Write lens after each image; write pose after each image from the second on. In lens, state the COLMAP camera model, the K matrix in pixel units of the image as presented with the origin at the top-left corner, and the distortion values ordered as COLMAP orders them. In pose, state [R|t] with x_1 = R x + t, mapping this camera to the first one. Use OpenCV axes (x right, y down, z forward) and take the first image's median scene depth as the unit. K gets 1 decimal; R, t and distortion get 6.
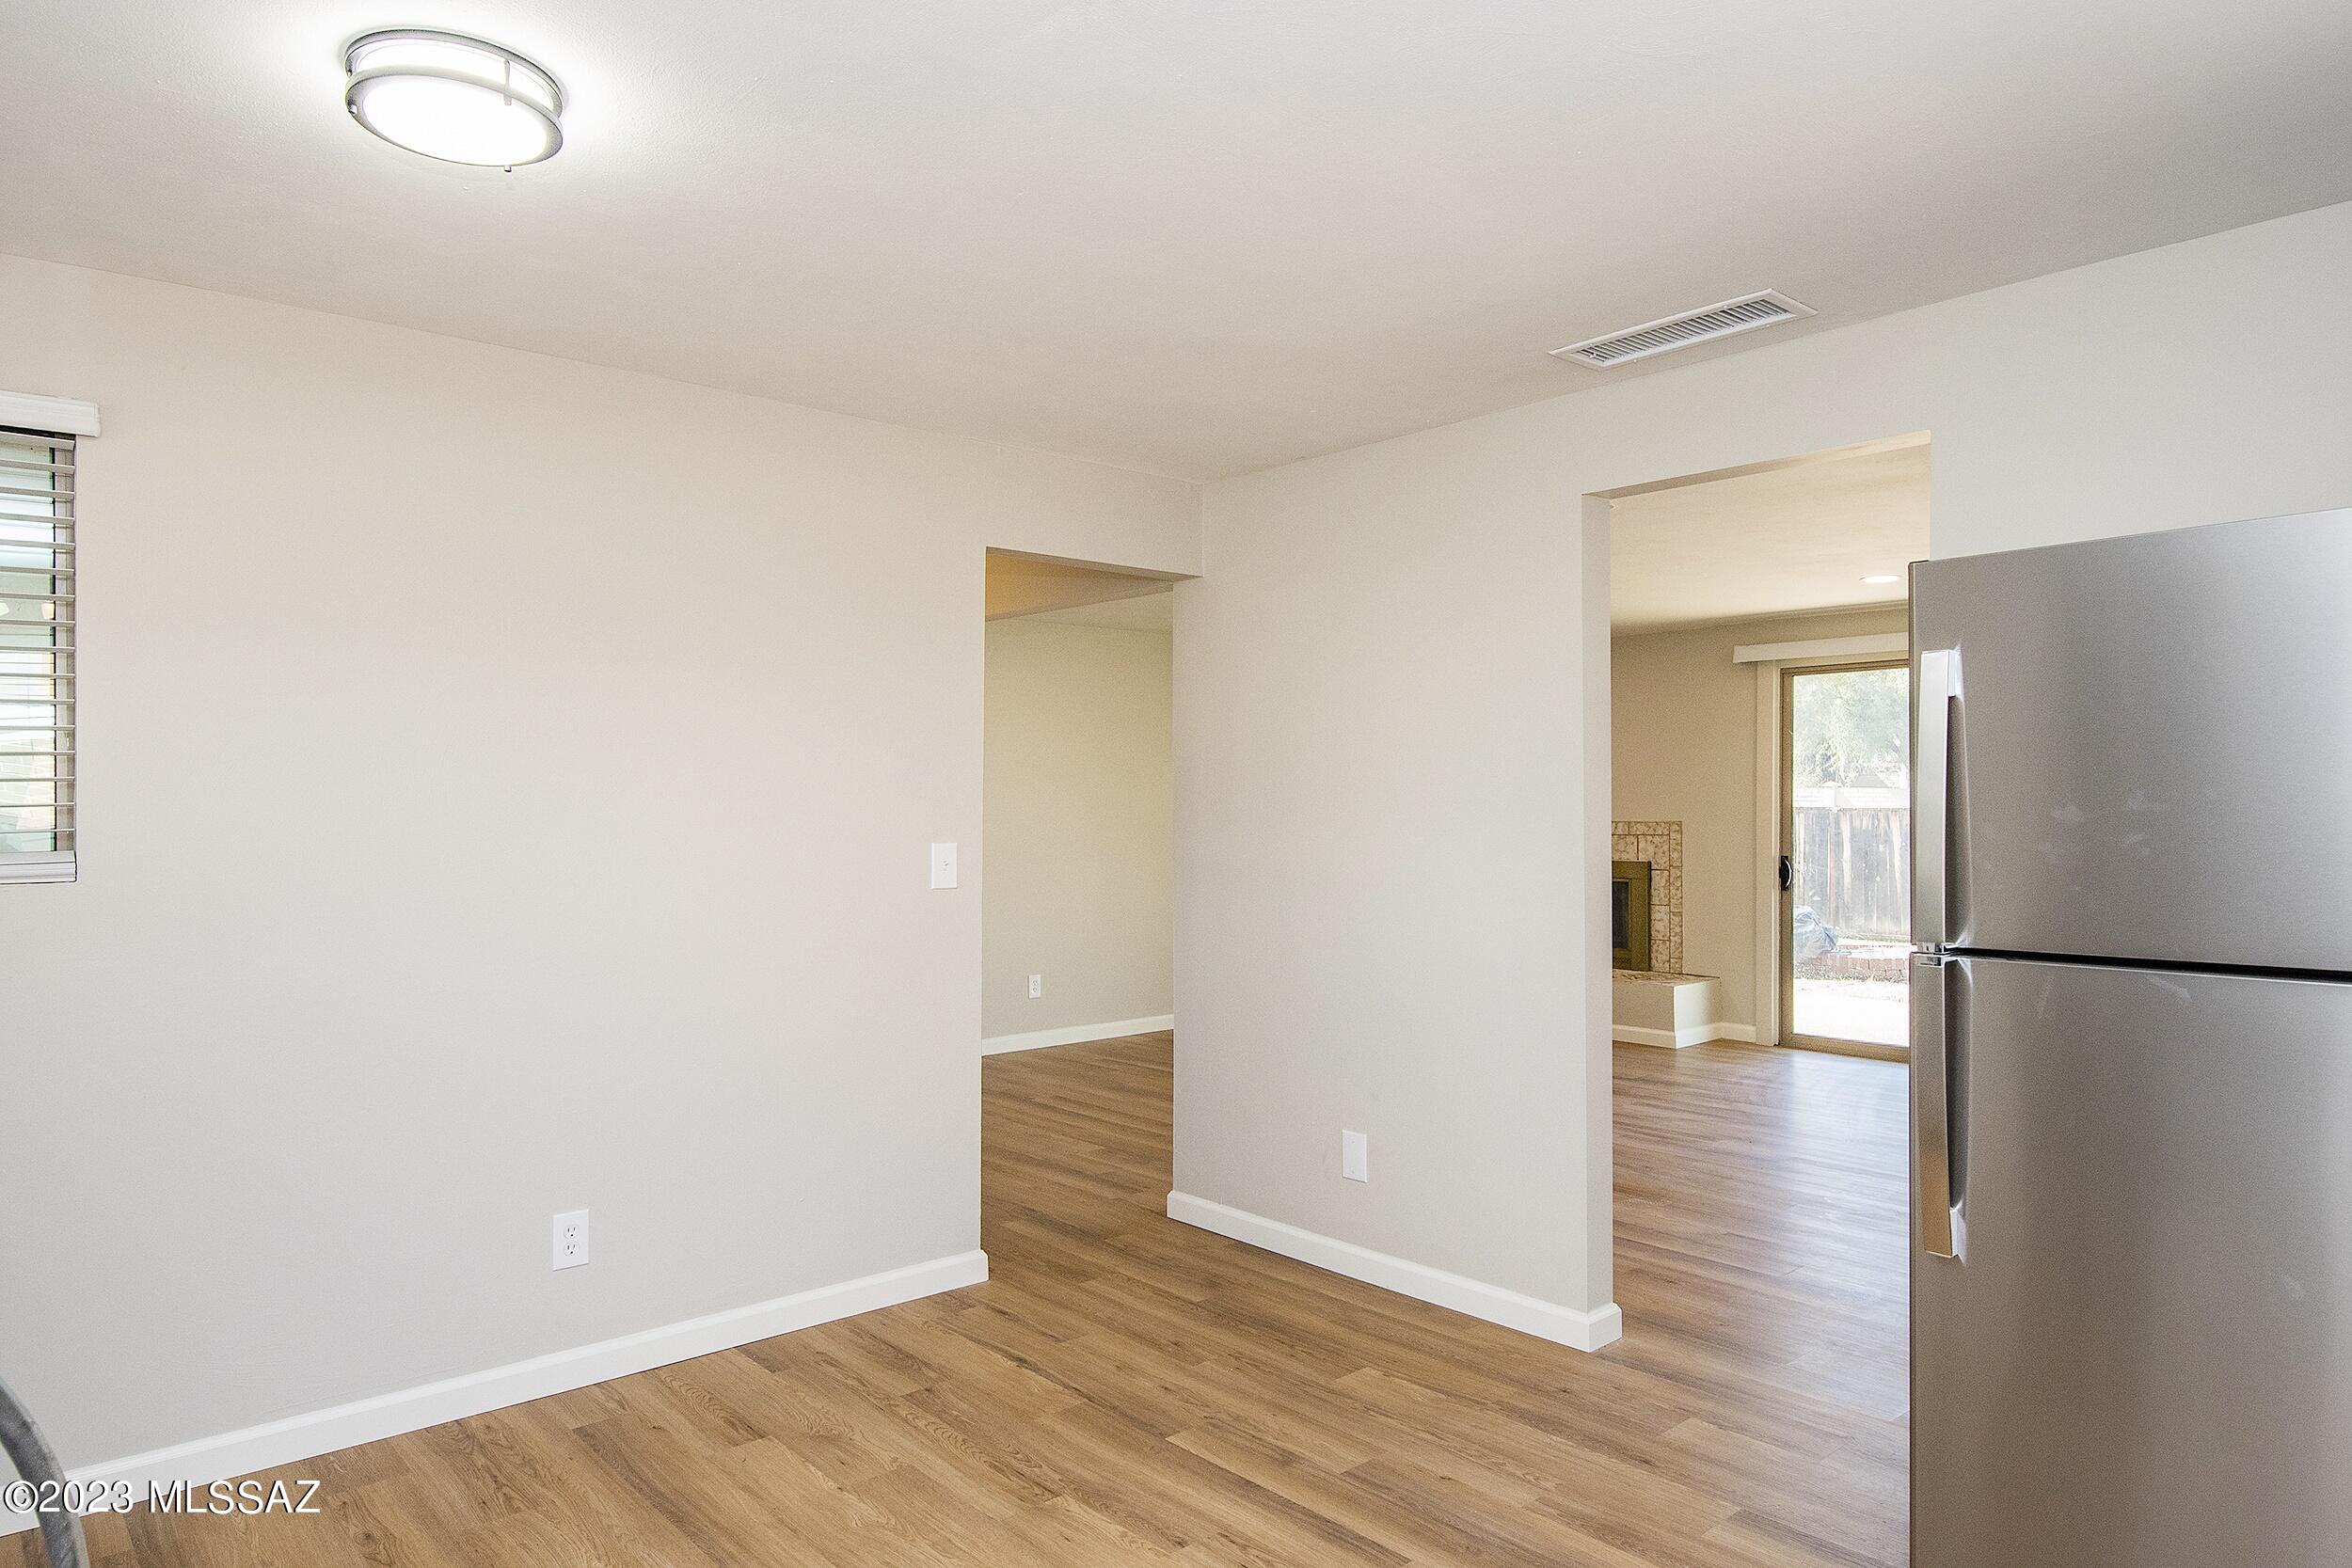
lens RADIAL K [[1476.8, 0, 1171.6], [0, 1476.8, 798.7], [0, 0, 1]] dist [0.015617, 0.000479]
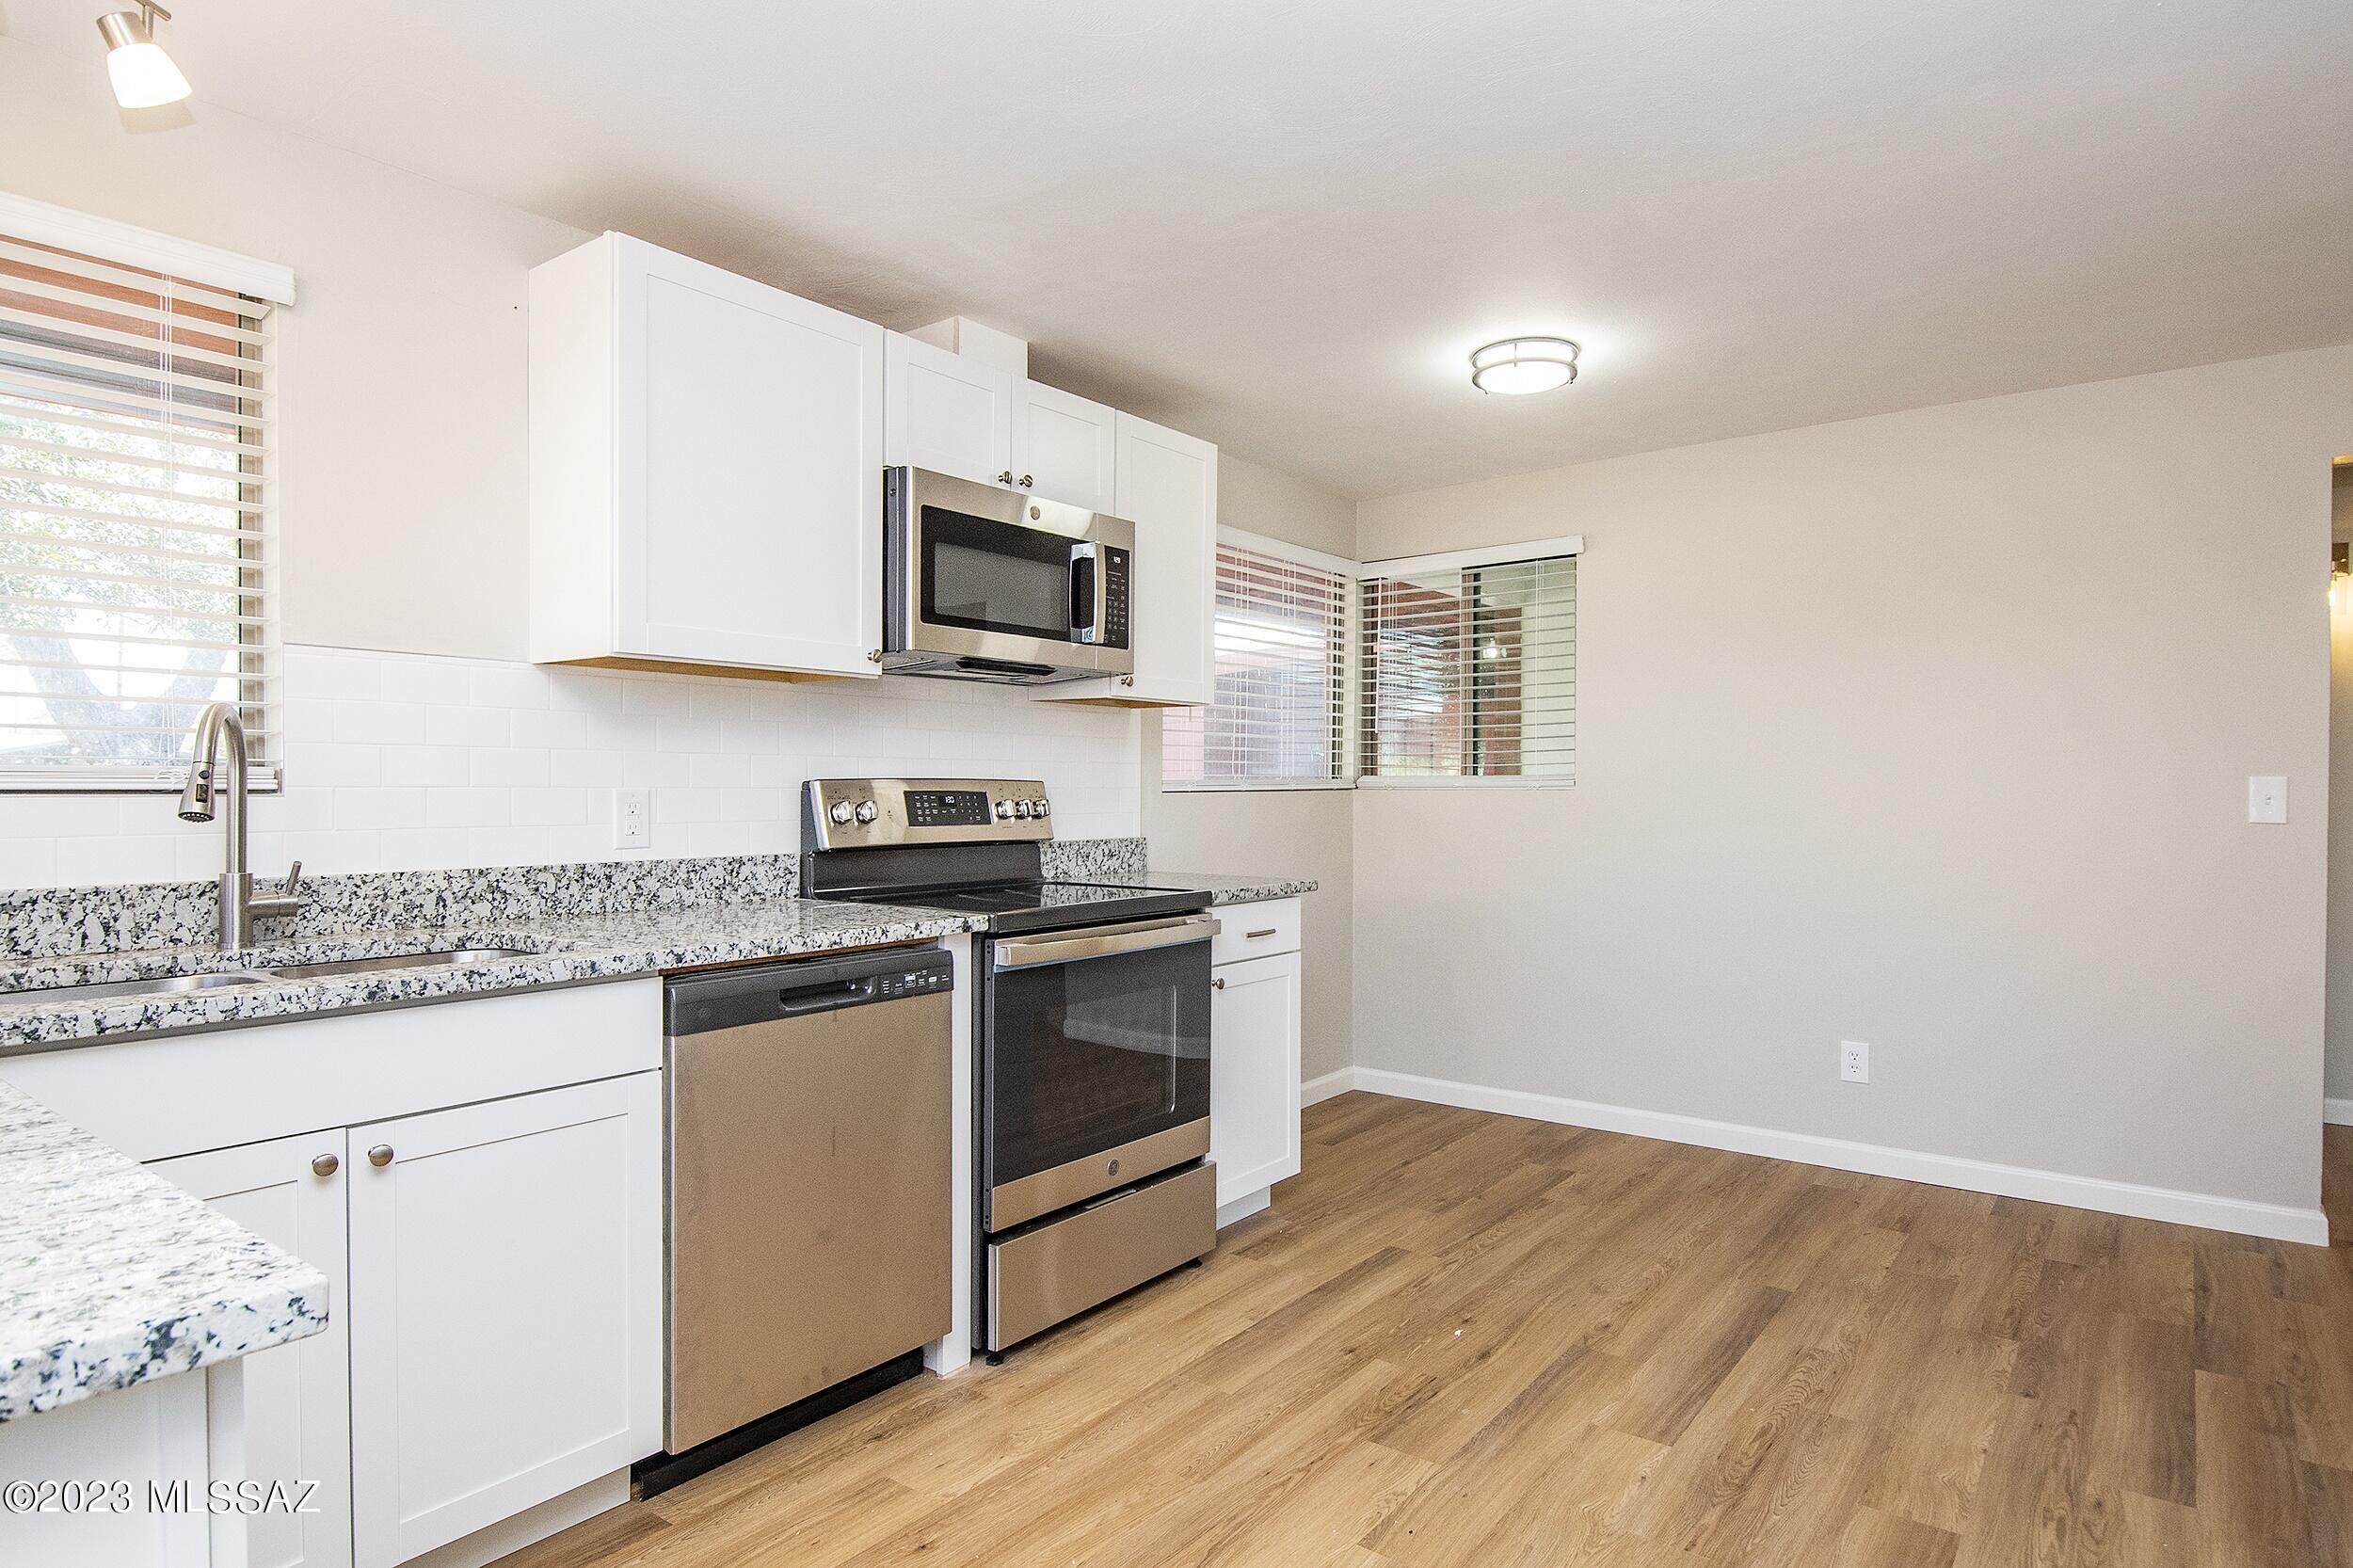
lens RADIAL K [[1270.8, 0, 1173.5], [0, 1270.8, 790.7], [0, 0, 1]] dist [0.012654, -0.002082]
pose [[0.191583, 0.003346, -0.981471, 0.683473], [-0.003864, 0.999989, 0.002655, 0.051969], [0.981469, 0.003284, 0.191593, 0.176199]]
